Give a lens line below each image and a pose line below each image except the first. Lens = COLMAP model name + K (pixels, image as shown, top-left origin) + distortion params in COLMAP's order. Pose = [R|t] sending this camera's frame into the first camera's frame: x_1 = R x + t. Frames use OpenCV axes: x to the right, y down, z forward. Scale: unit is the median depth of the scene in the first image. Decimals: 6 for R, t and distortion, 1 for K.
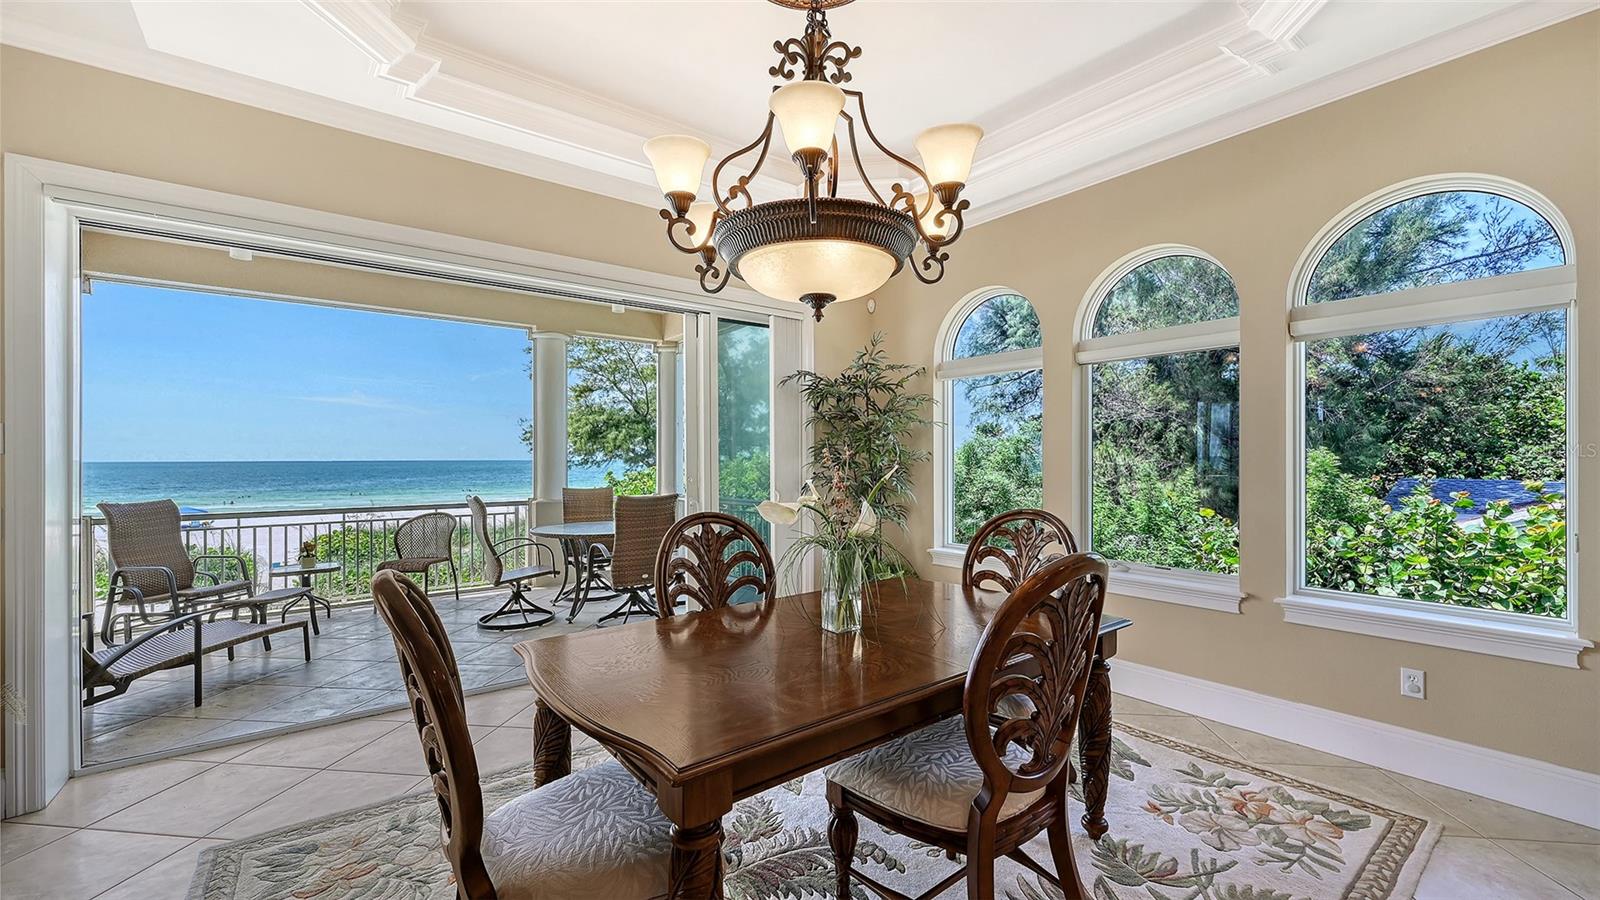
lens RADIAL K [[639.4, 0, 804.1], [0, 639.4, 456.4], [0, 0, 1]] dist [-0.000236, -0.000258]
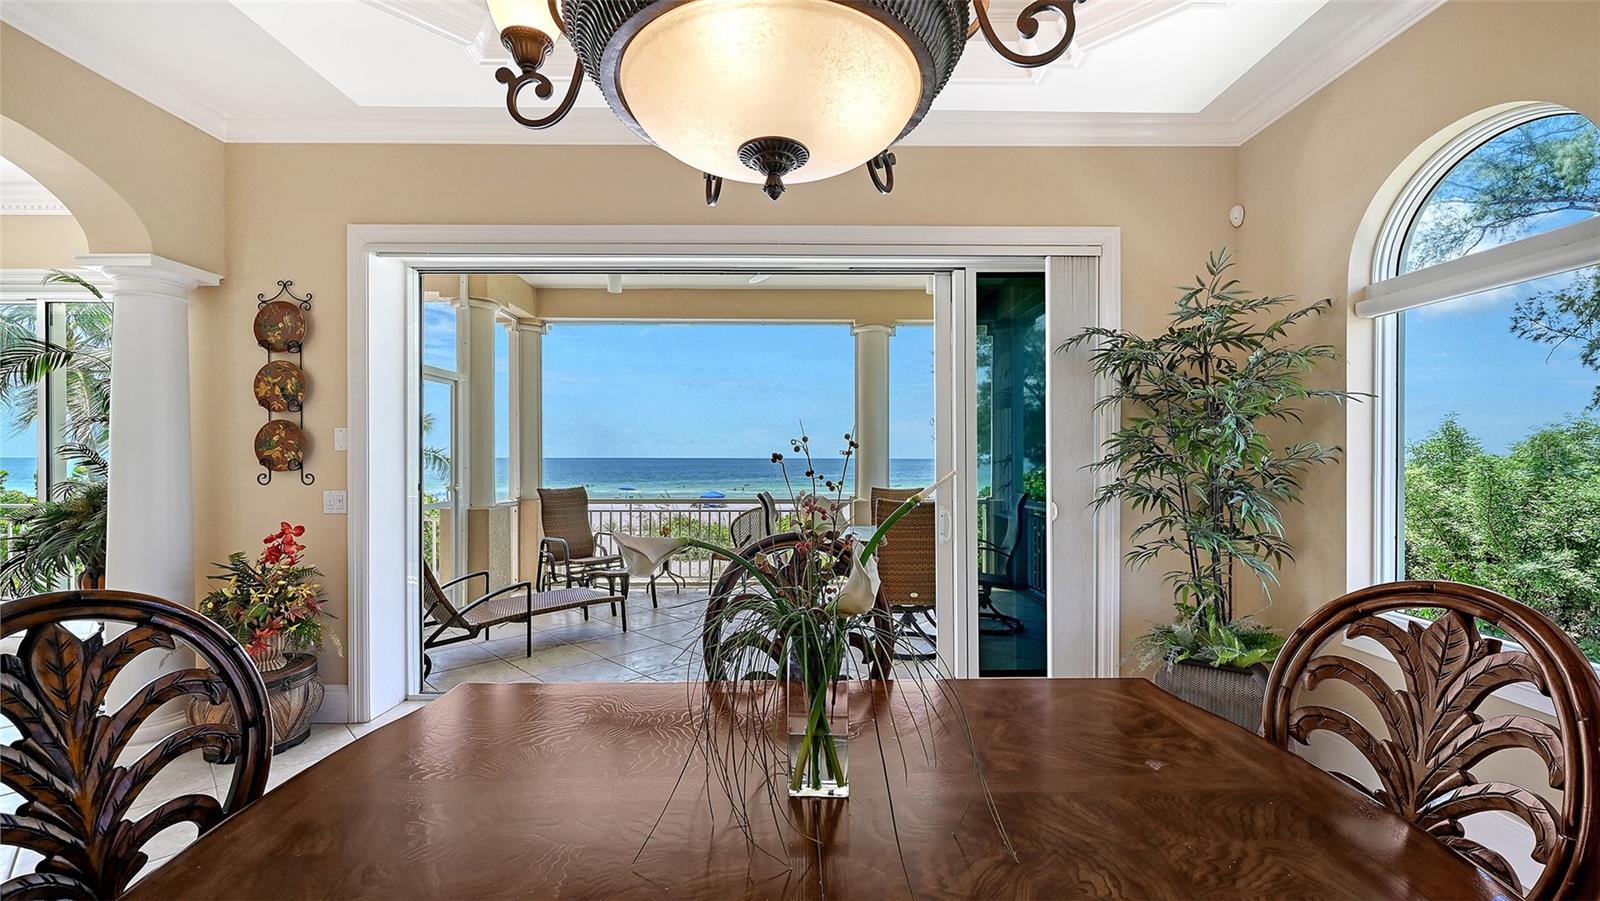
lens RADIAL K [[642.0, 0, 798.7], [0, 642.0, 455.2], [0, 0, 1]] dist [0.001037, 0.000267]
pose [[0.795906, 0.002577, -0.605415, 0.159664], [-0.002027, 0.999997, 0.001592, 0.001007], [0.605417, -0.000040, 0.795908, 0.255604]]
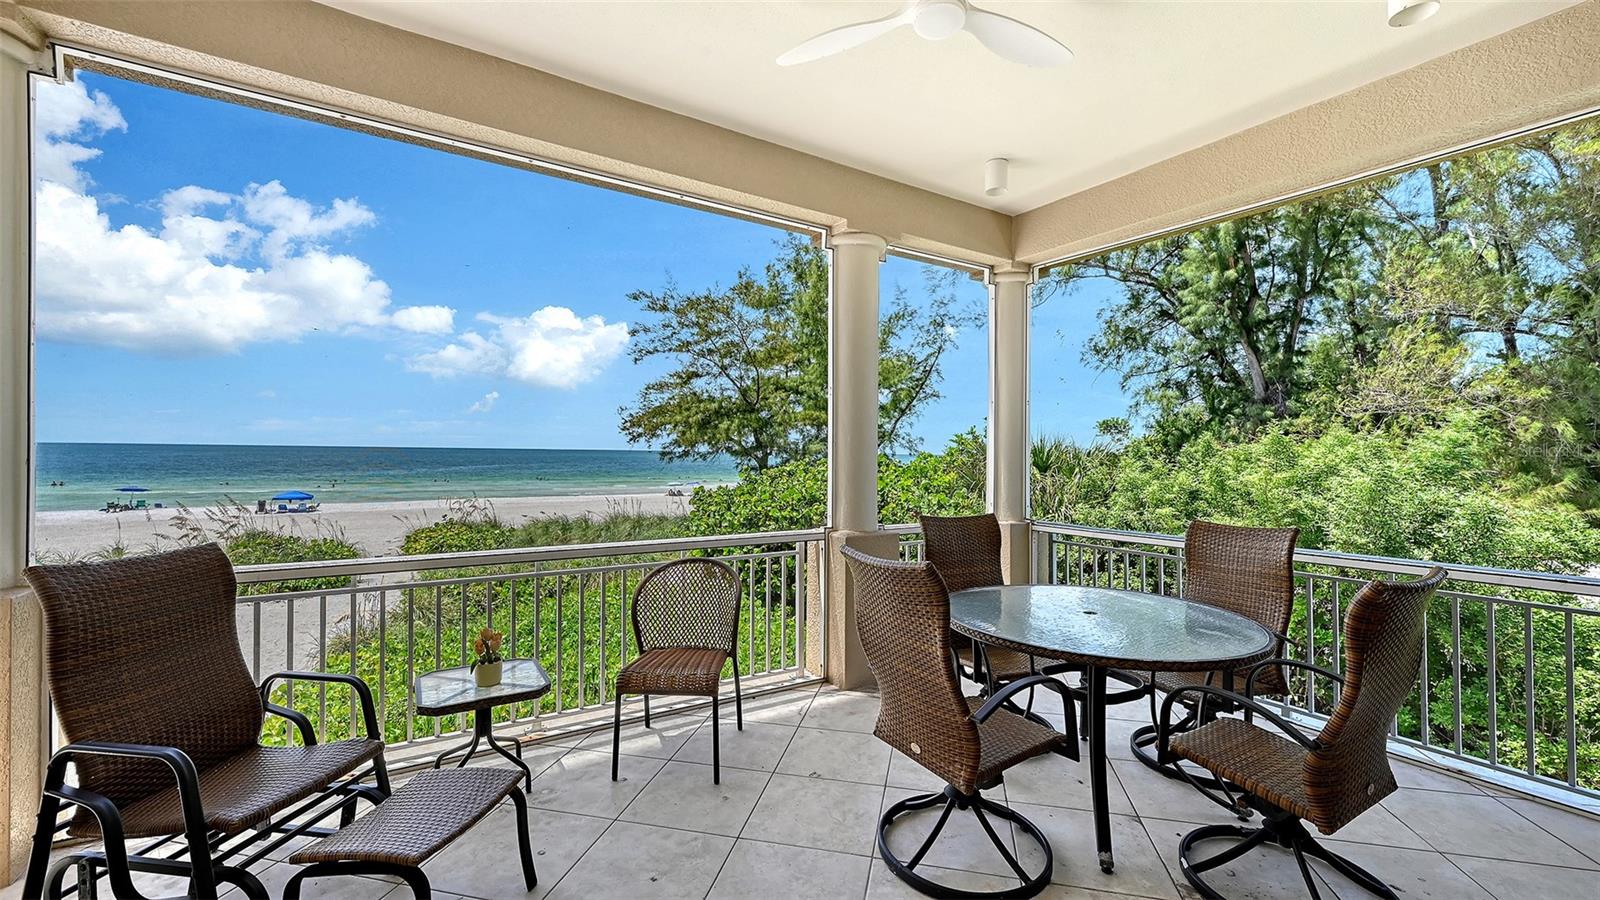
lens RADIAL K [[639.4, 0, 804.1], [0, 639.4, 456.4], [0, 0, 1]] dist [-0.000236, -0.000258]
pose [[0.995253, 0.018299, -0.095585, -0.607853], [-0.017368, 0.999793, 0.010555, -0.005507], [0.095758, -0.008845, 0.995365, 0.669495]]
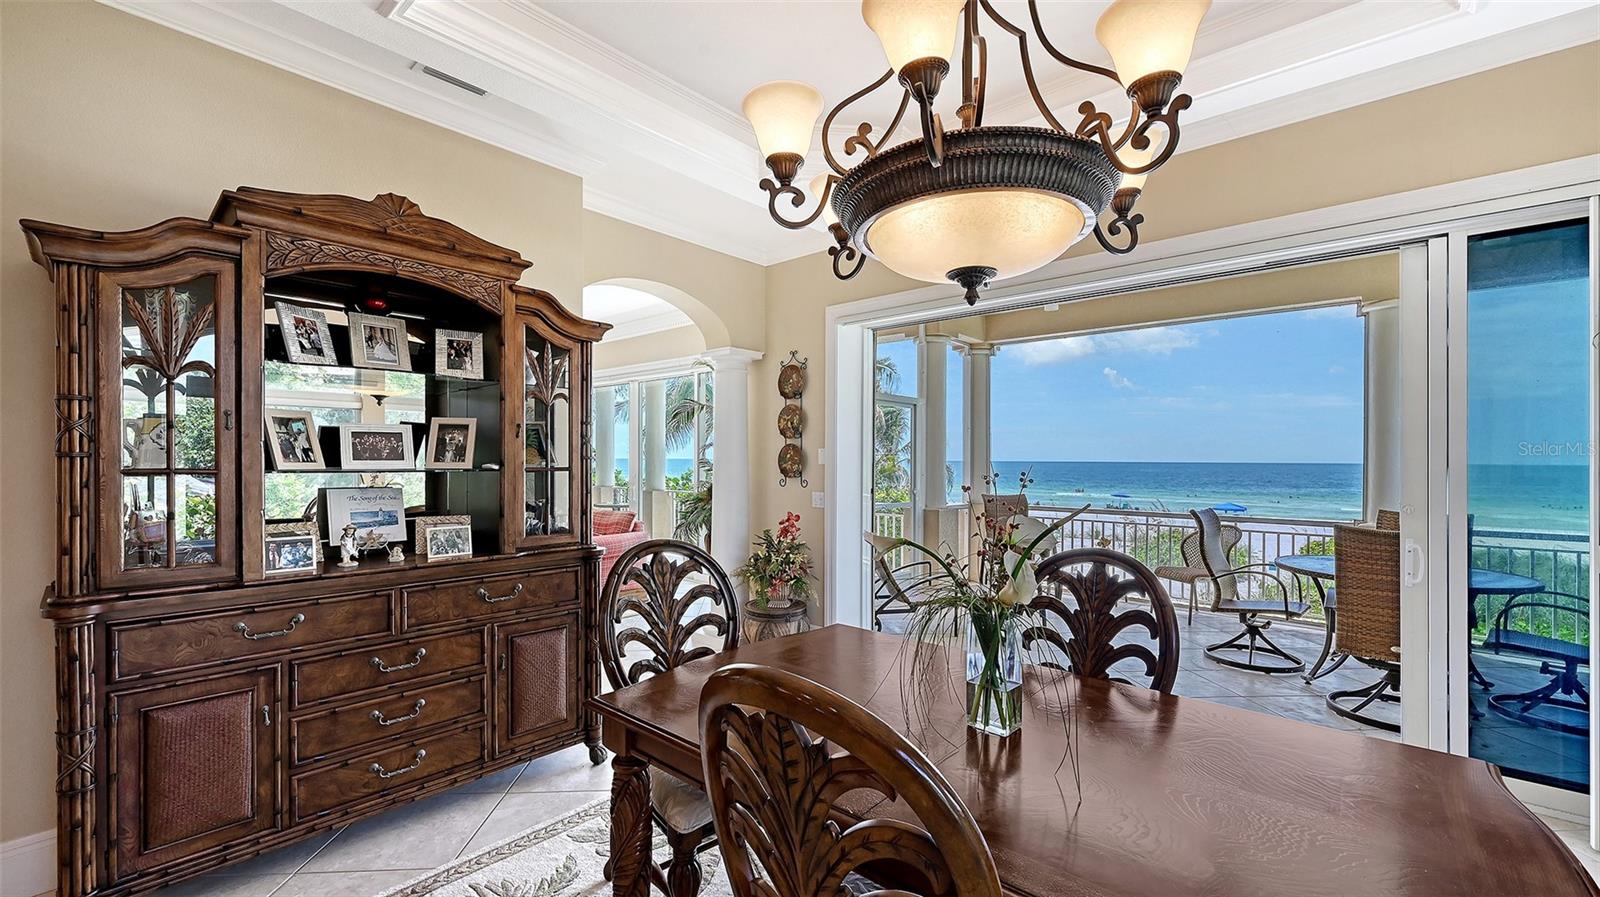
lens RADIAL K [[639.4, 0, 804.1], [0, 639.4, 454.9], [0, 0, 1]] dist [-0.000236, -0.000258]
pose [[0.193483, -0.002233, -0.981101, 0.314694], [-0.003521, 0.999989, -0.002970, -0.013238], [0.981097, 0.004029, 0.193473, 0.287847]]
